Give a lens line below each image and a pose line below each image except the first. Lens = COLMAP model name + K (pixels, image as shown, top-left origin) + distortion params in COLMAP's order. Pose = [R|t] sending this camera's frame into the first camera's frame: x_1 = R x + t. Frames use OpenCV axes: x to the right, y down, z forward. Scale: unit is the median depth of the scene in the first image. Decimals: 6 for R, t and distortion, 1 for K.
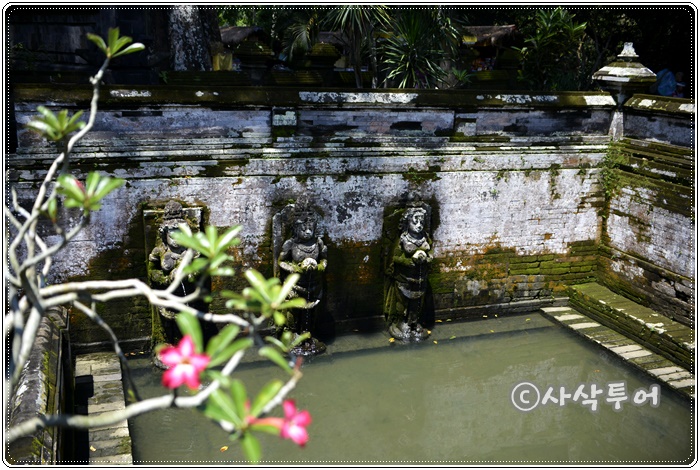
lens RADIAL K [[675.8, 0, 351.1], [0, 675.8, 237.8], [0, 0, 1]] dist [0.003574, 0.000000]
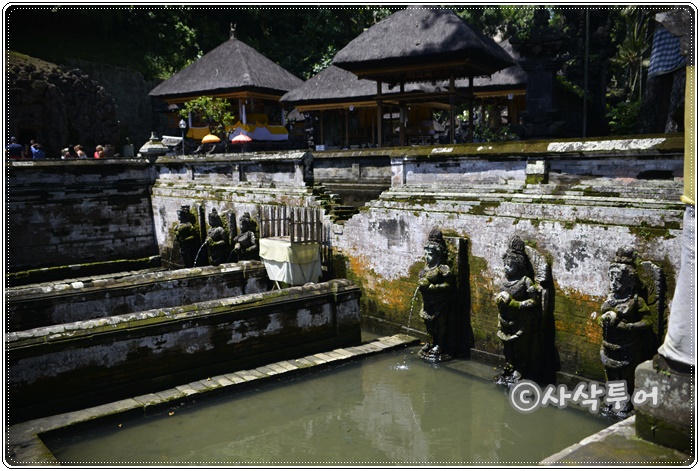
lens RADIAL K [[675.8, 0, 351.4], [0, 675.8, 233.7], [0, 0, 1]] dist [0.003574, 0.000000]
pose [[0.307677, 0.065356, -0.949244, 0.834964], [-0.213017, 0.977047, -0.001775, -0.006251], [0.927340, 0.202751, 0.314537, 0.390653]]
